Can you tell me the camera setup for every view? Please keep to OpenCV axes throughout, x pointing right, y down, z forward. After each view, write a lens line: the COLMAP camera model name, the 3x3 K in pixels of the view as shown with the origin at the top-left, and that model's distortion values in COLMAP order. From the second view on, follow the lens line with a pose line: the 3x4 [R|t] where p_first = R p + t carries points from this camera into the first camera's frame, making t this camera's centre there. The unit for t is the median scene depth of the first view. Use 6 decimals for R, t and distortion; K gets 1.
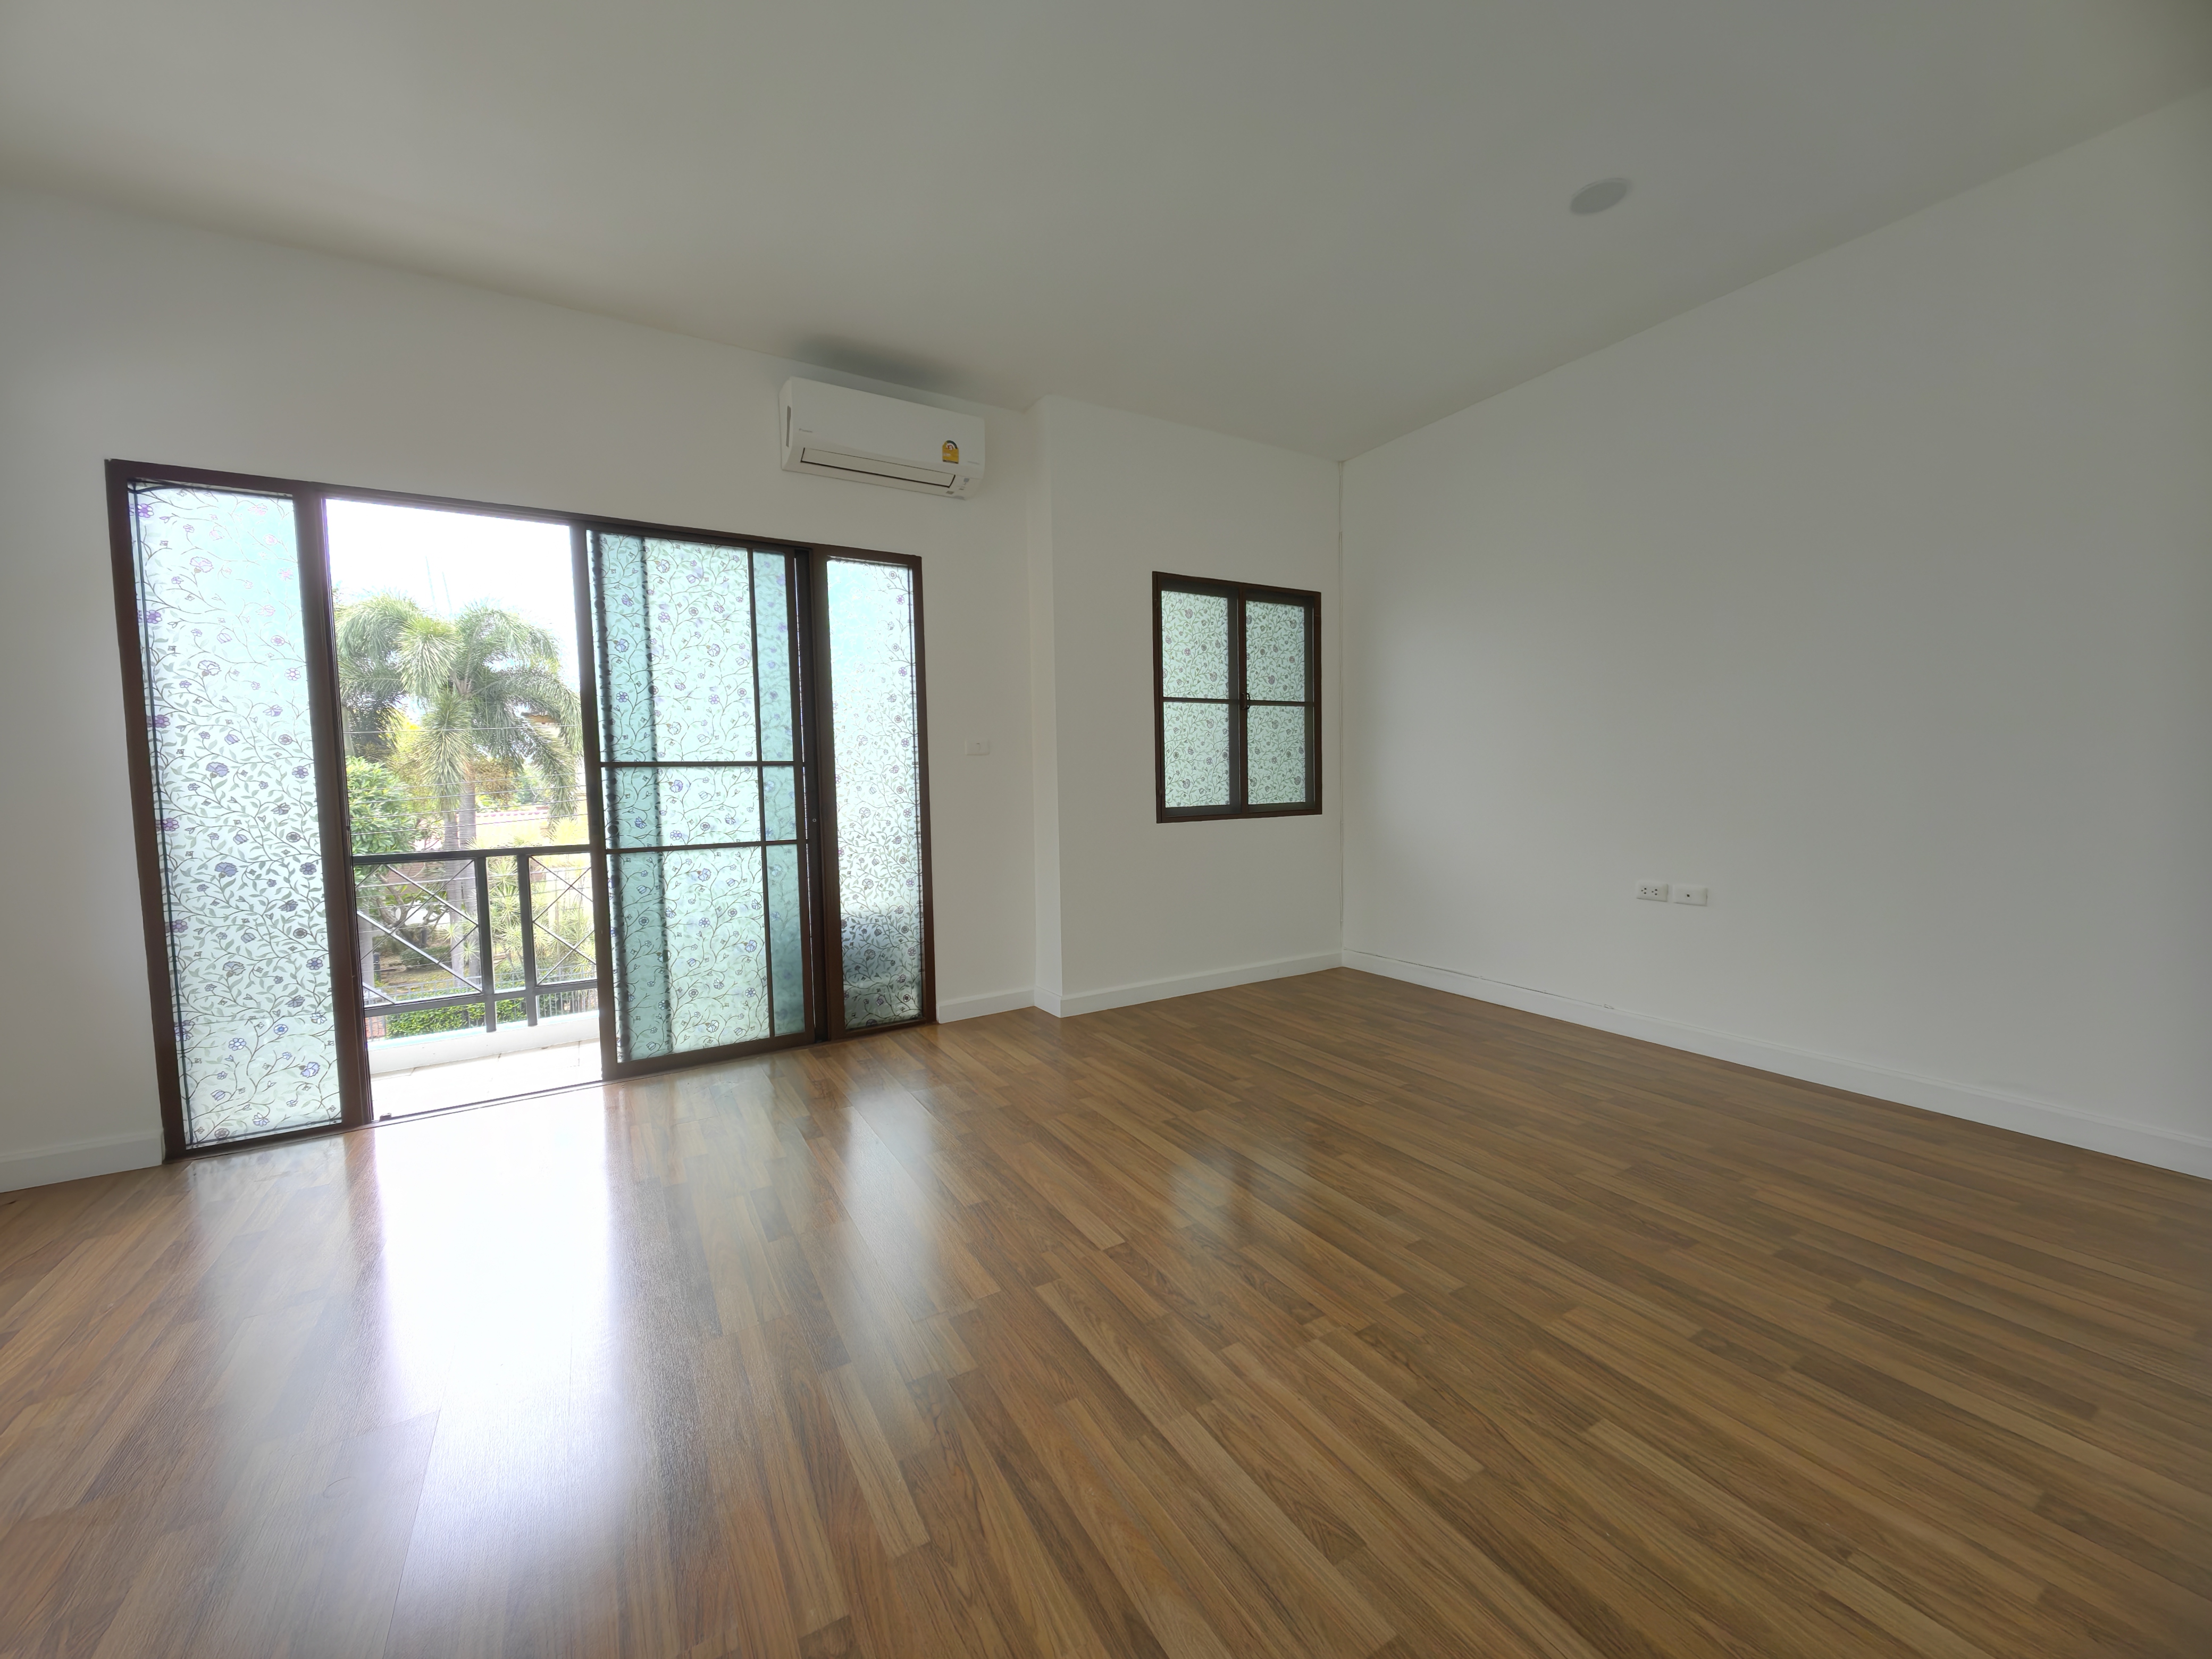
lens RADIAL K [[863.7, 0, 1123.0], [0, 863.7, 827.9], [0, 0, 1]] dist [0.005327, -0.003079]
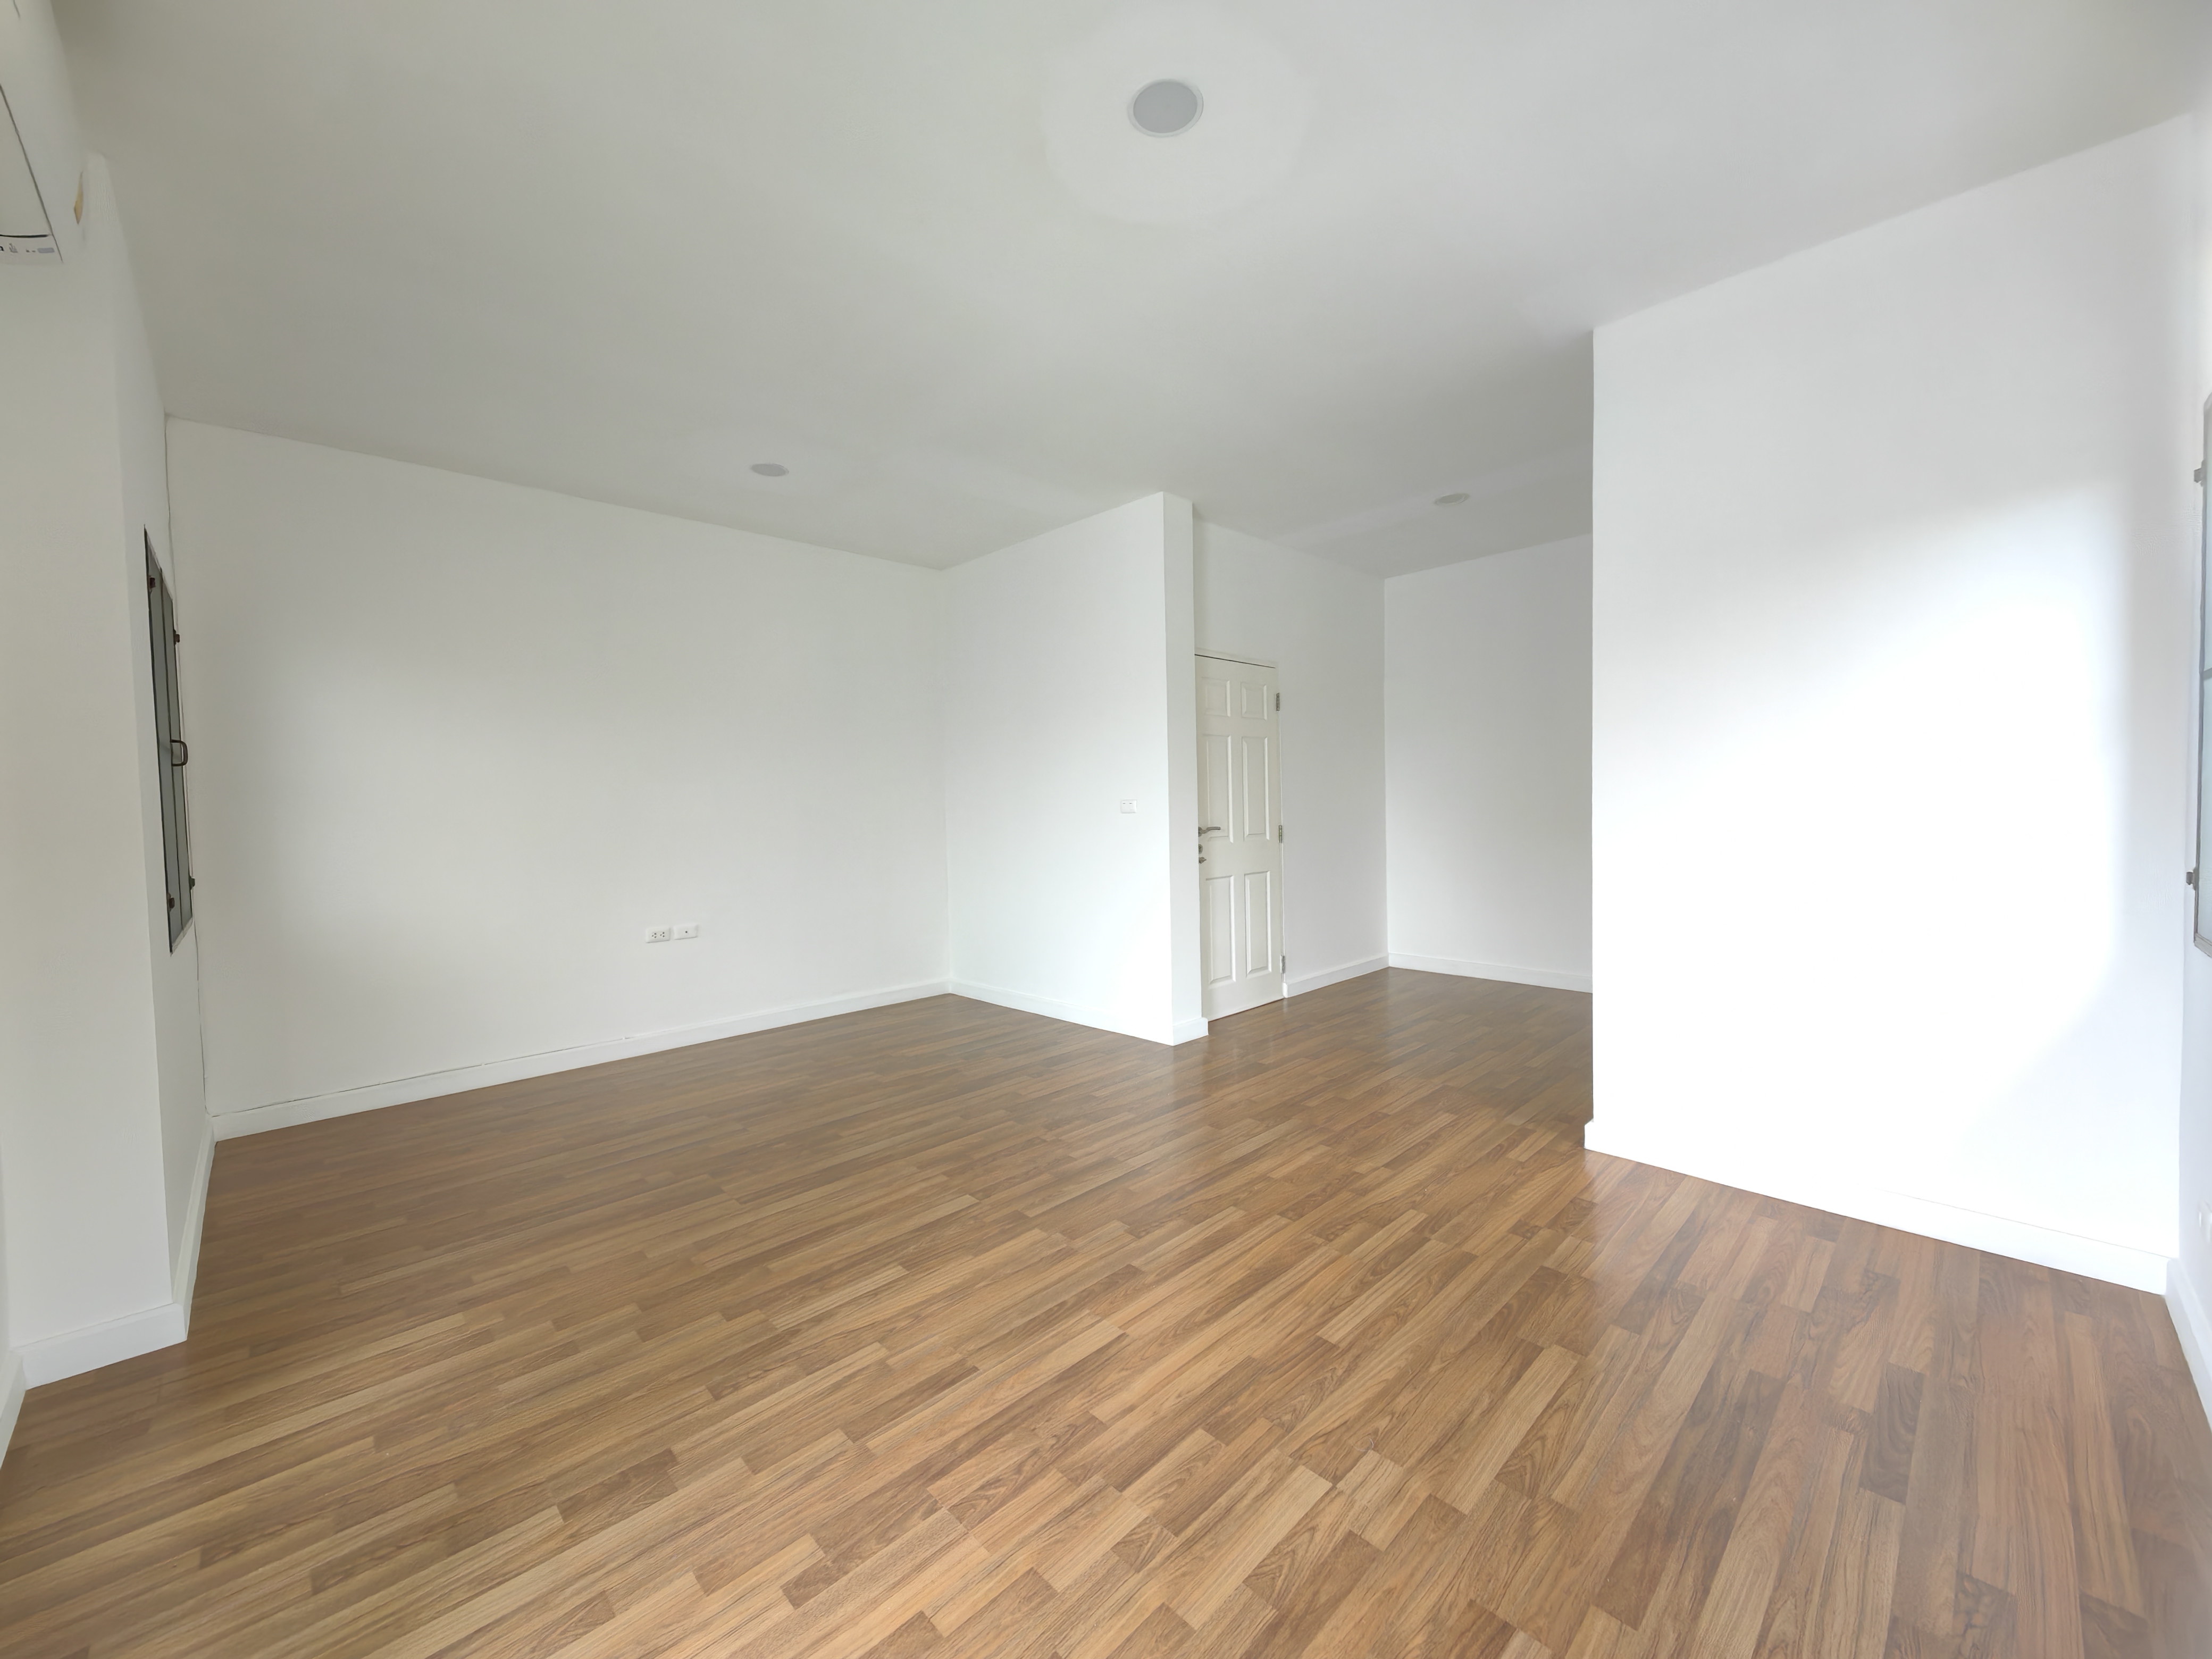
lens RADIAL K [[863.7, 0, 1098.4], [0, 863.7, 828.4], [0, 0, 1]] dist [0.005327, -0.003079]
pose [[-0.225329, -0.007945, 0.974250, -0.979309], [0.086669, 0.995839, 0.028166, -0.080244], [-0.970420, 0.090783, -0.223702, 0.761027]]
